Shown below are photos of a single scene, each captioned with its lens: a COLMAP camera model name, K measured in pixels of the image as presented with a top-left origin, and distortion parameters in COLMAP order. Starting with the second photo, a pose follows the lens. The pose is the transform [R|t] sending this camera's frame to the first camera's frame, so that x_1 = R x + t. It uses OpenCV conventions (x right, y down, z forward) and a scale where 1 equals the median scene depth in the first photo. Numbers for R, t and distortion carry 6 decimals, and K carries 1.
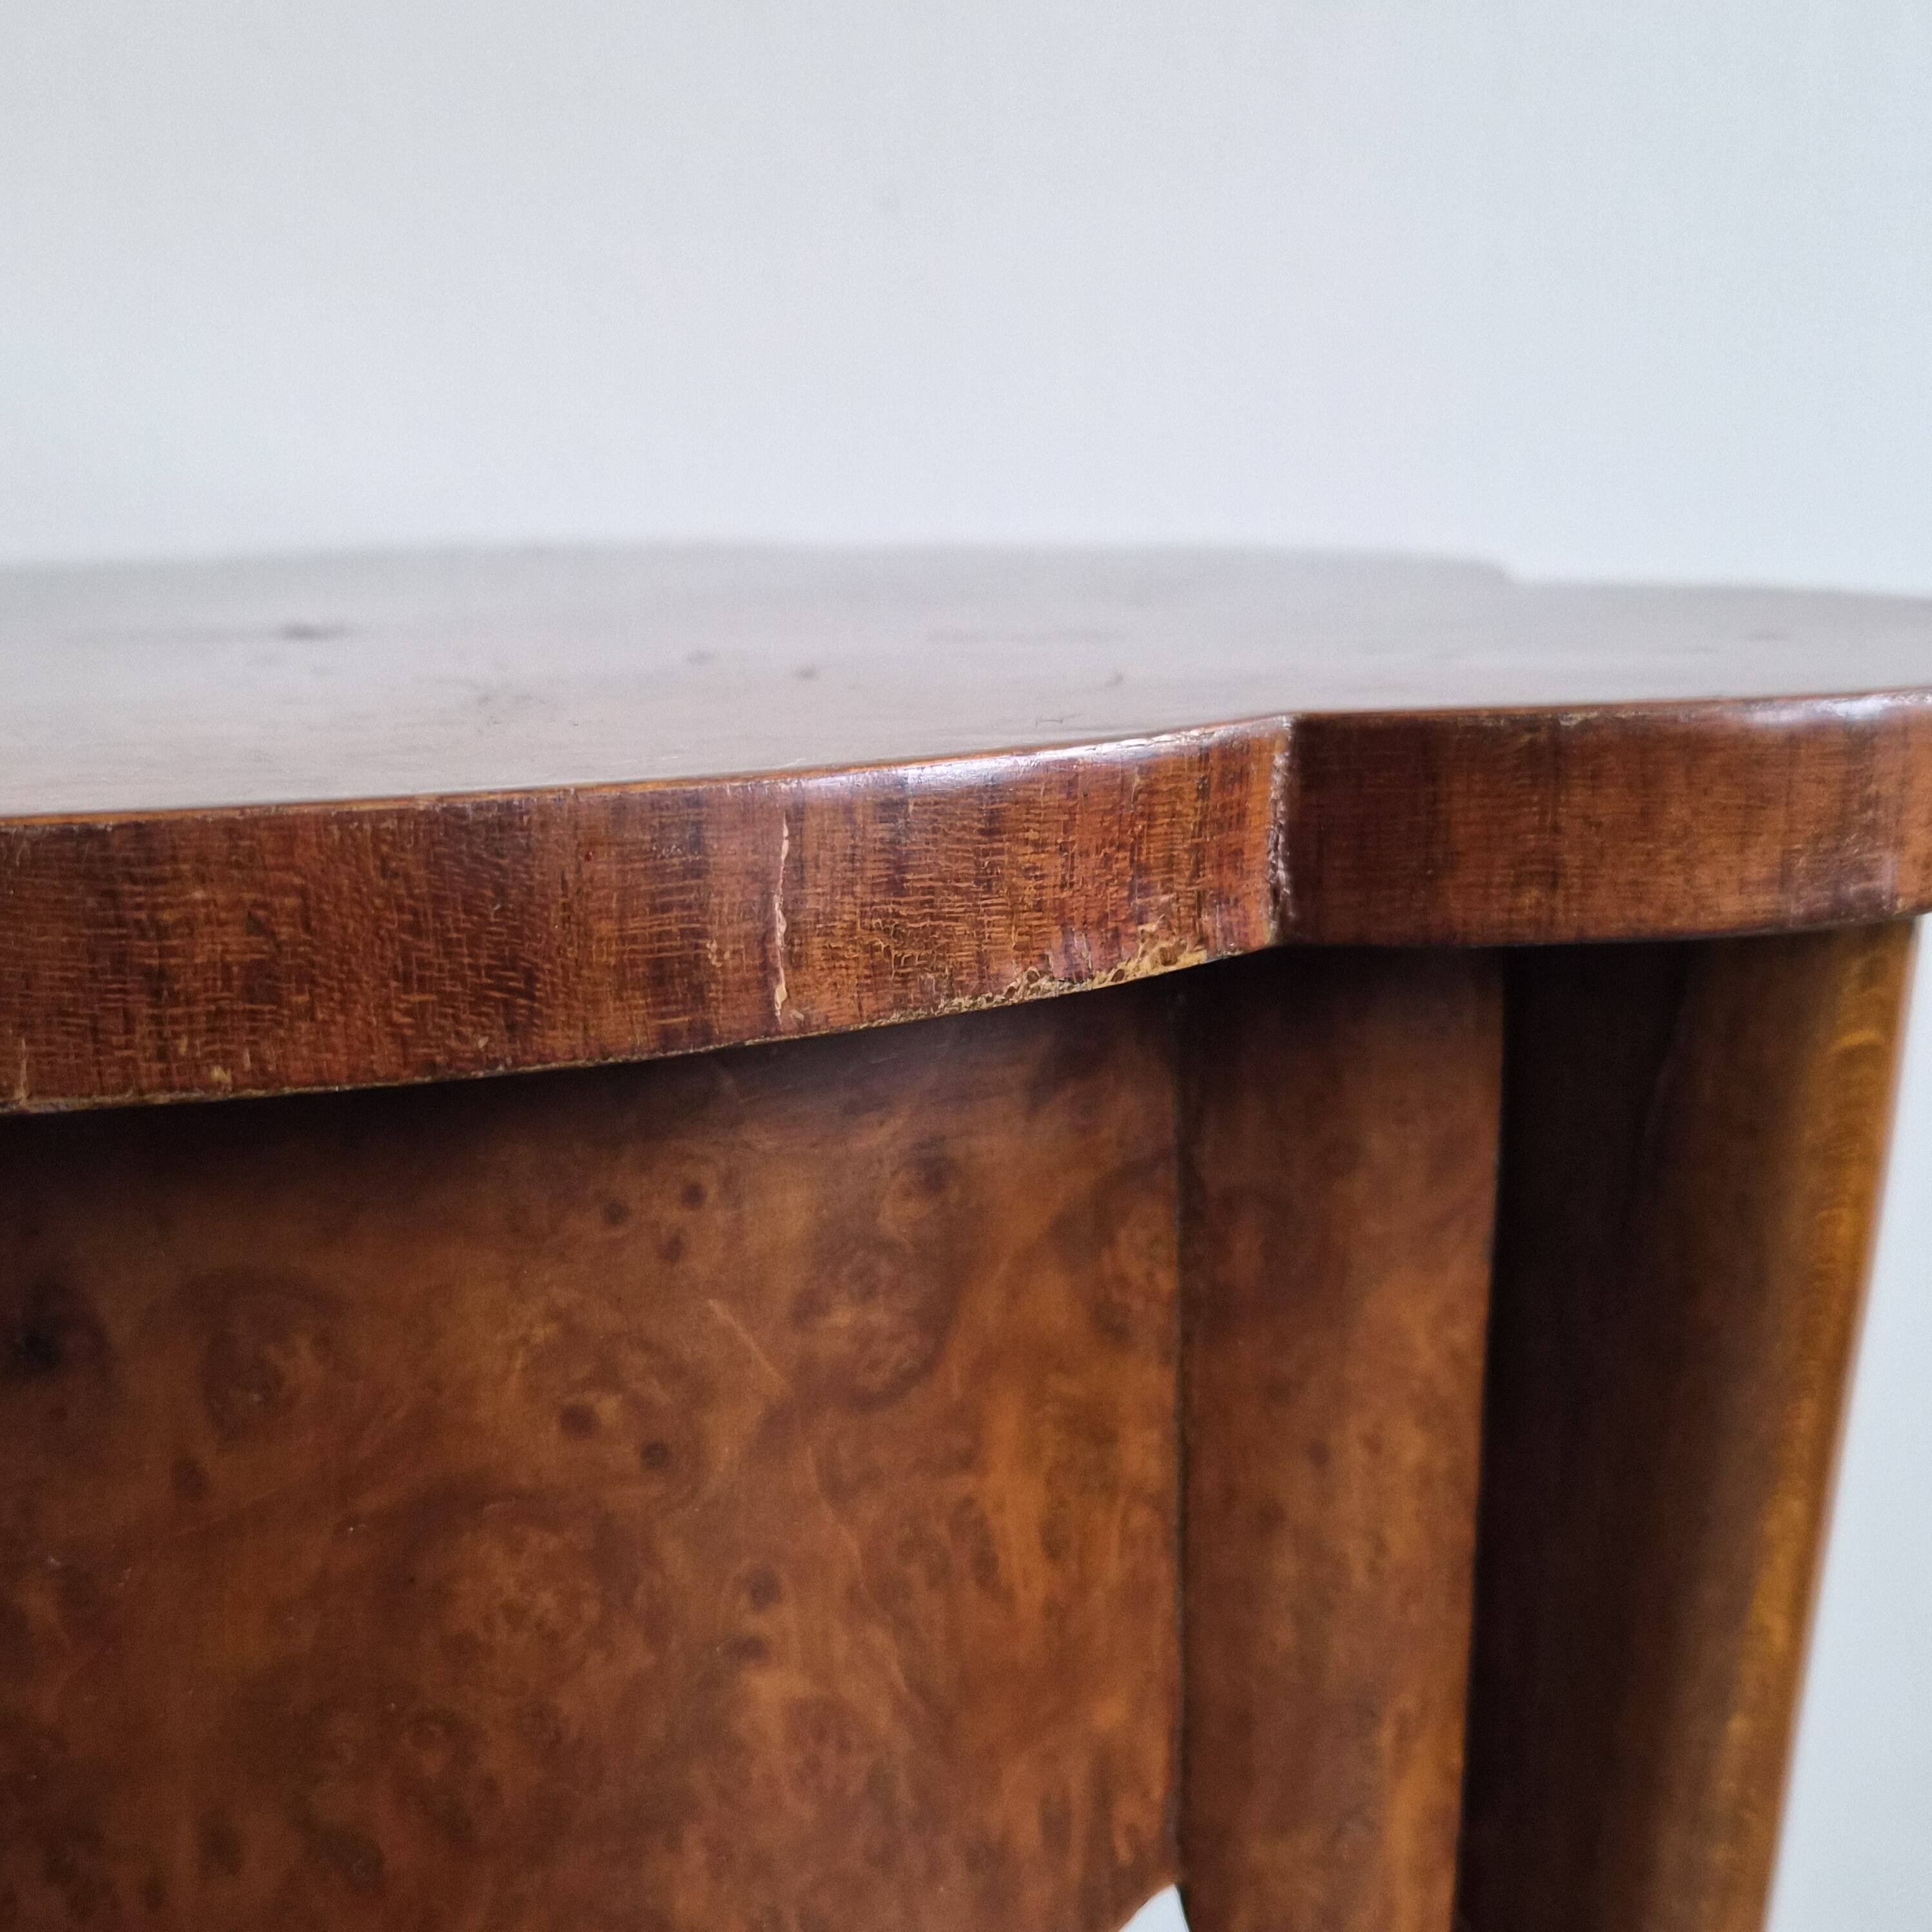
lens RADIAL K [[2380.6, 0, 966.7], [0, 2380.6, 963.4], [0, 0, 1]] dist [0.049610, 0.016605]
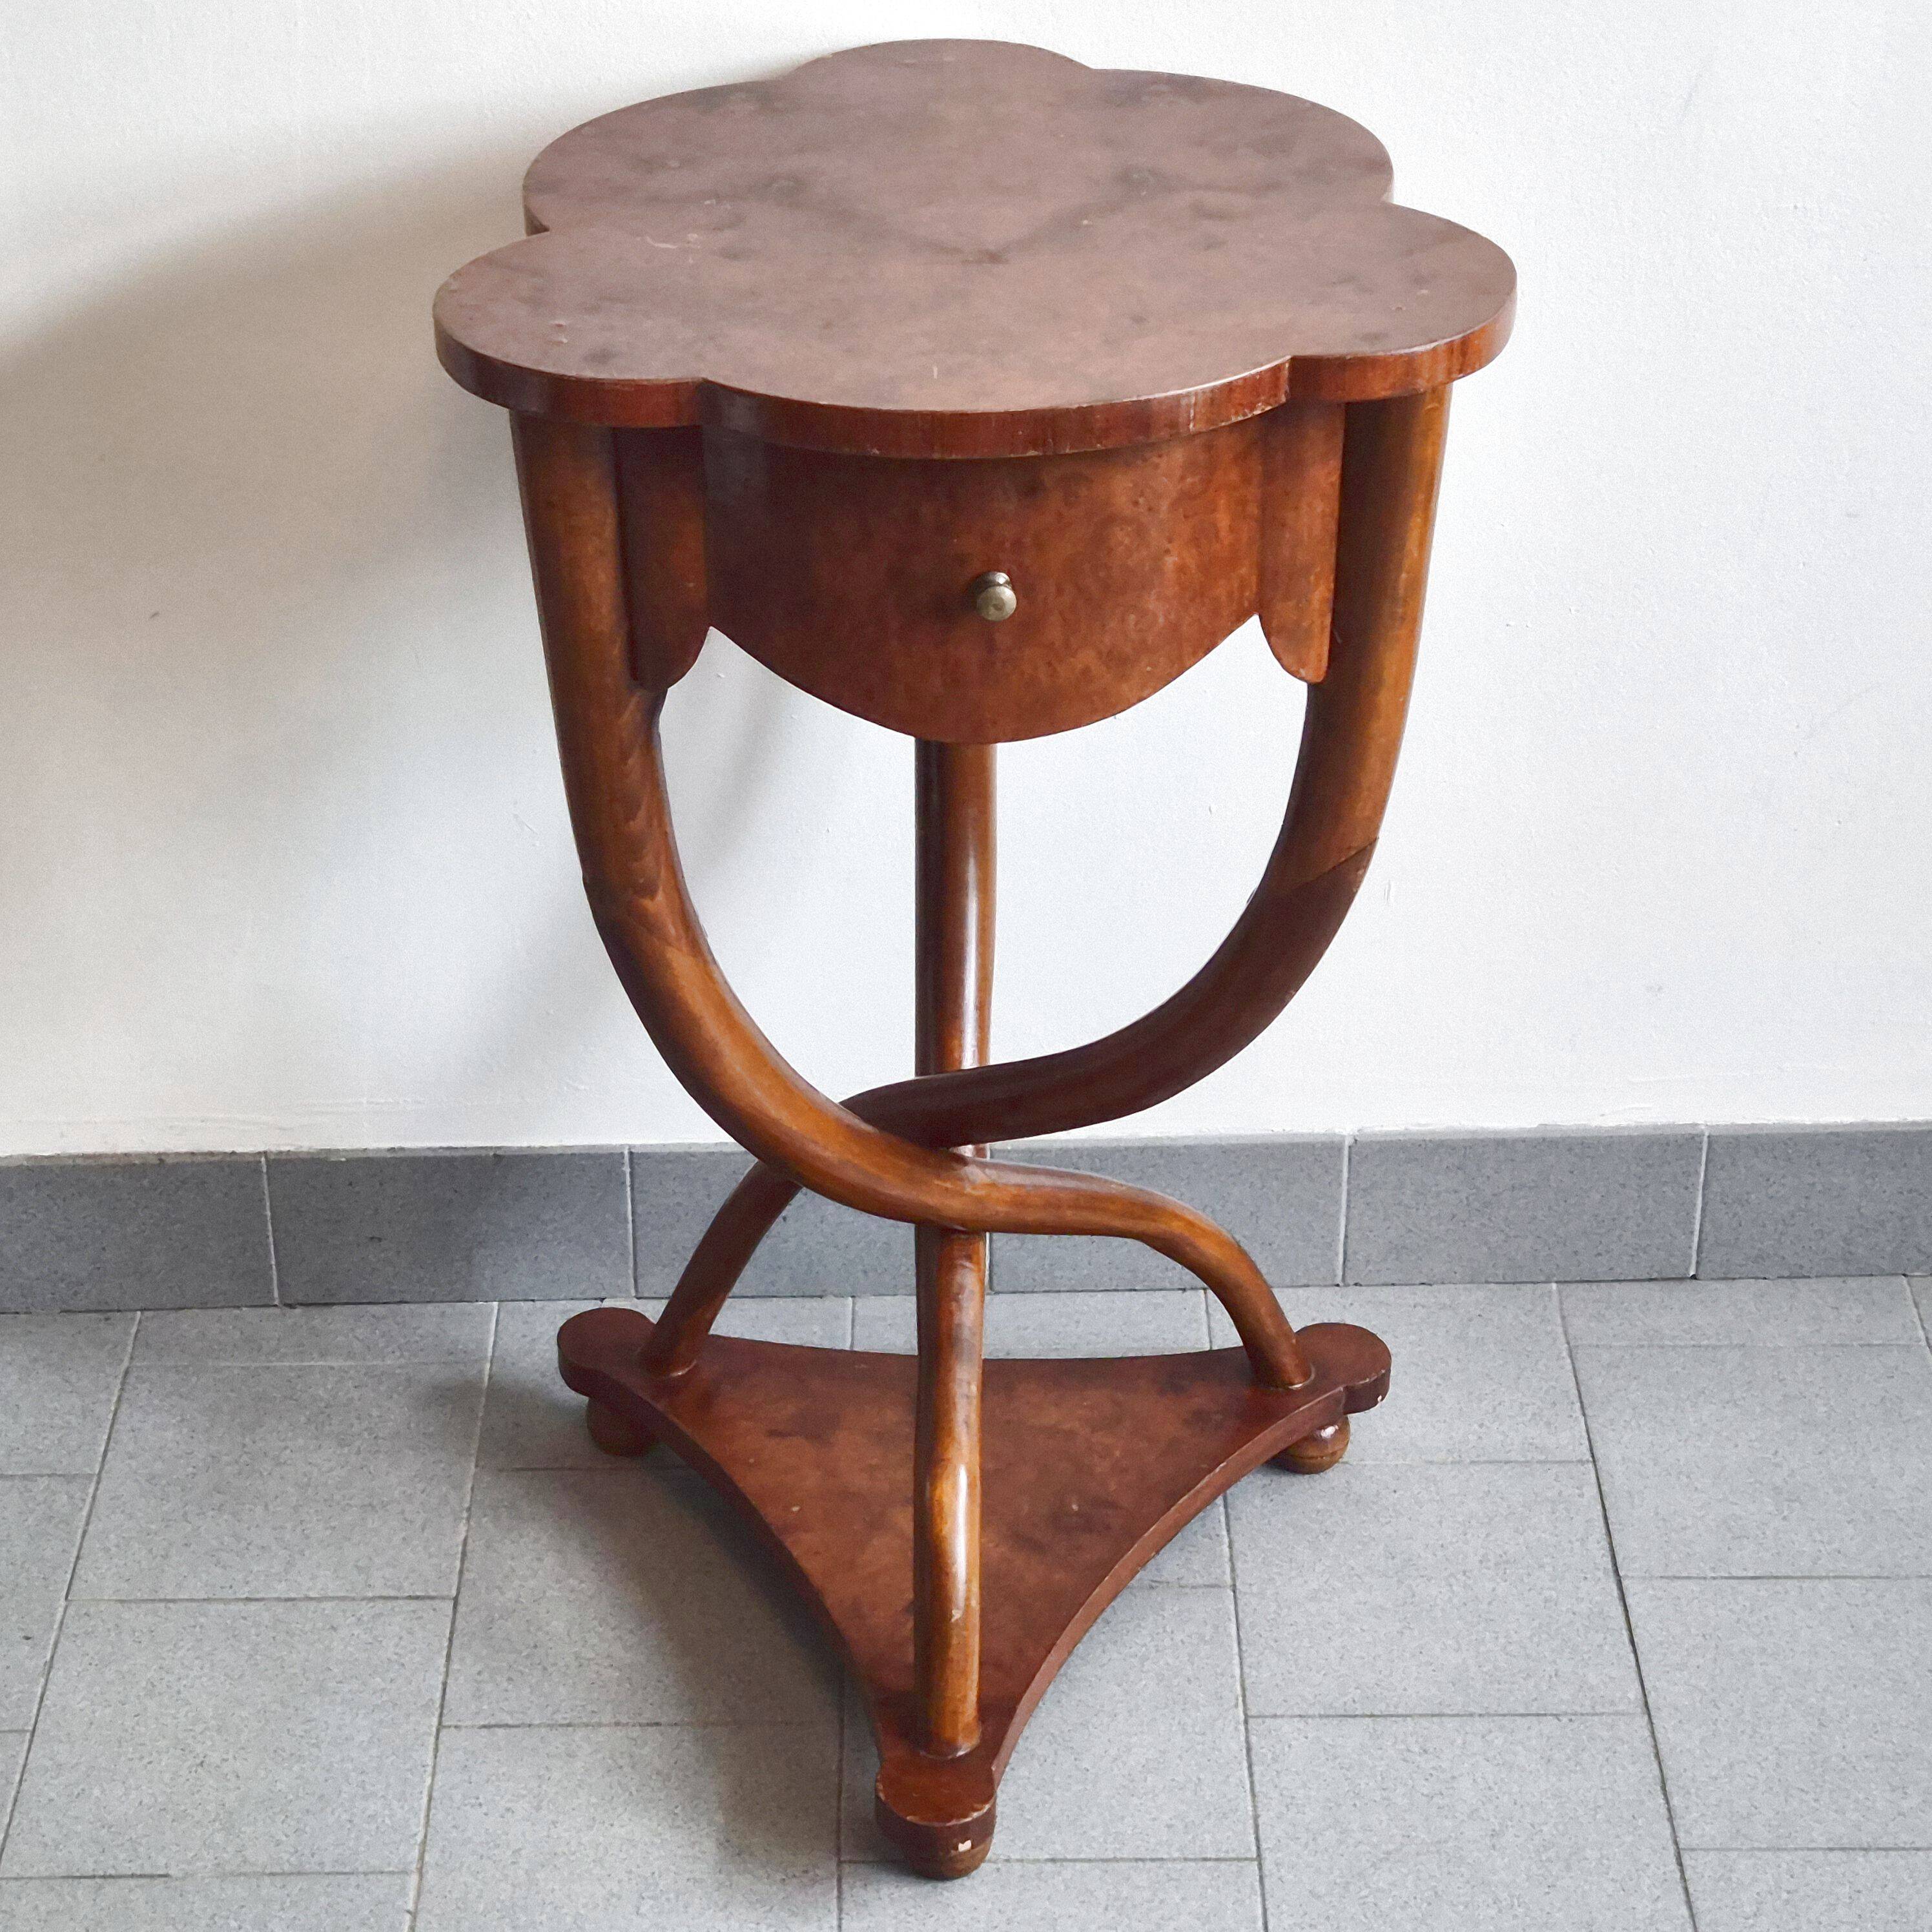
lens RADIAL K [[4292.9, 0, 966.0], [0, 4292.9, 966.0], [0, 0, 1]] dist [0.101545, -0.127053]
pose [[0.999679, -0.006603, 0.024477, -0.680524], [-0.001302, 0.950832, 0.309704, -1.499950], [-0.025319, -0.309636, 0.950518, -7.026067]]
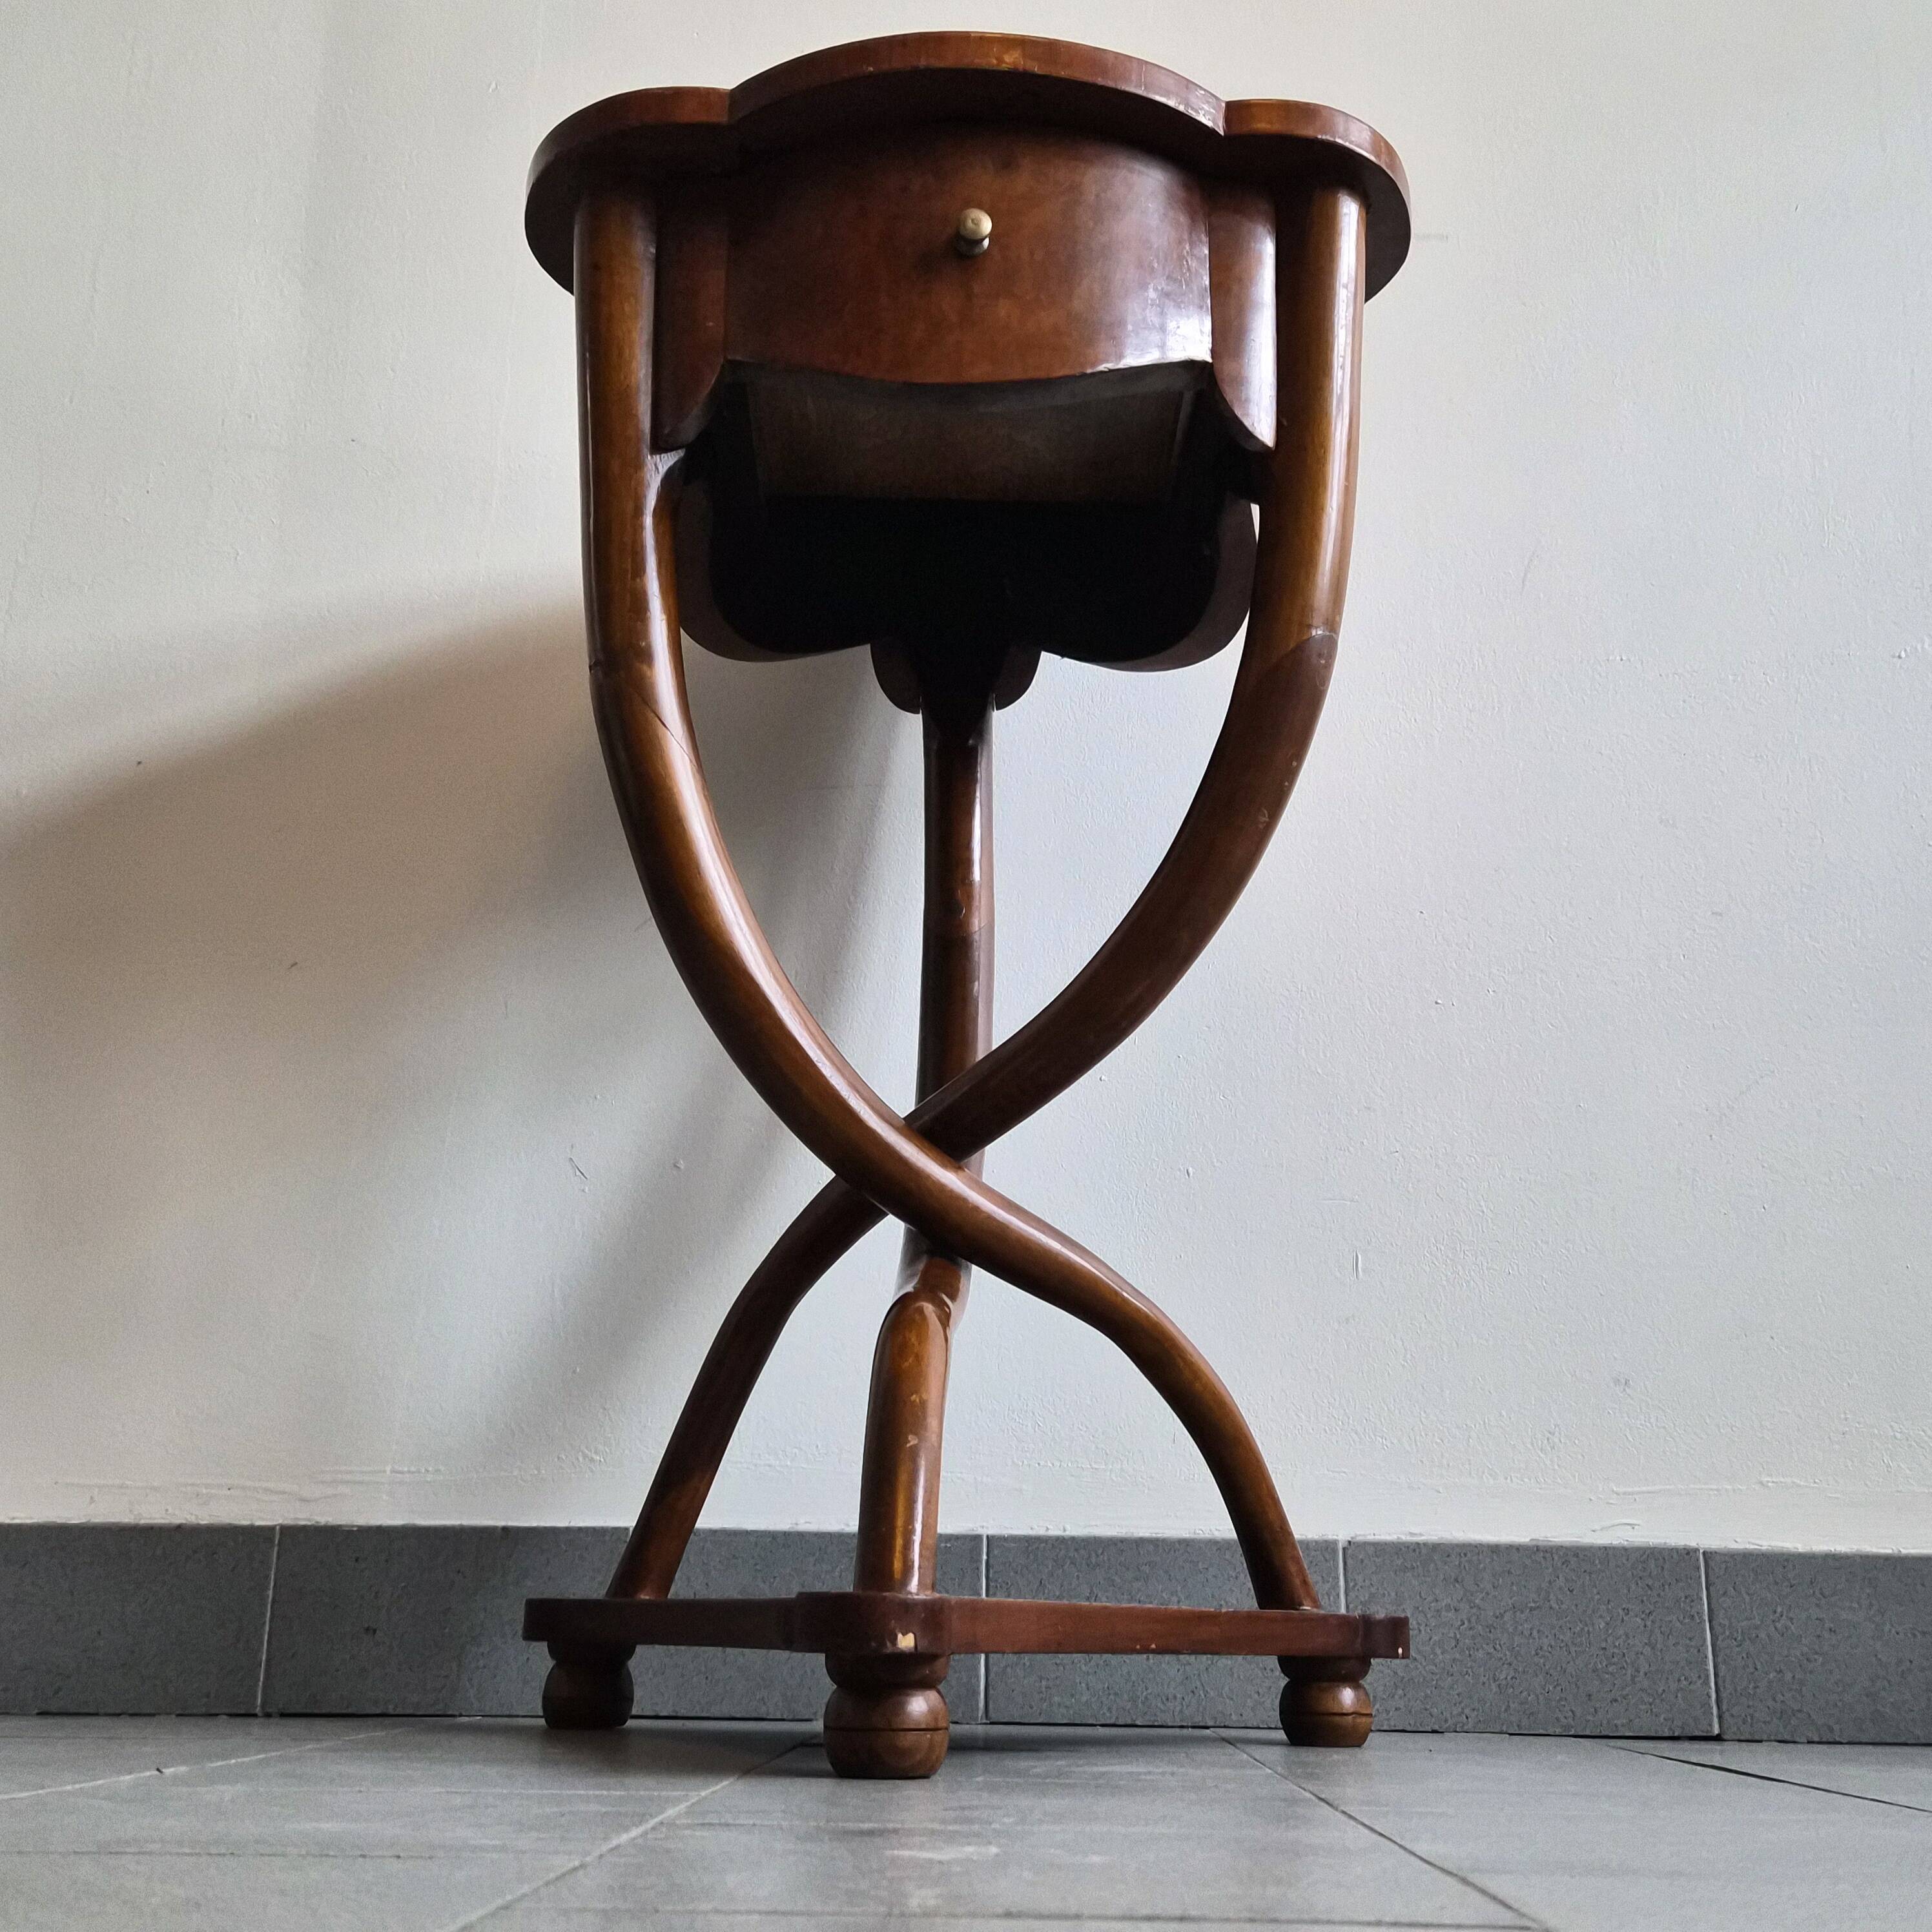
lens RADIAL K [[2267.0, 0, 954.2], [0, 2267.0, 967.2], [0, 0, 1]] dist [0.063853, -0.041500]
pose [[0.999550, 0.018087, -0.023946, -0.318056], [-0.027620, 0.866475, -0.498456, 4.120026], [0.011733, 0.498892, 0.866584, -2.515236]]
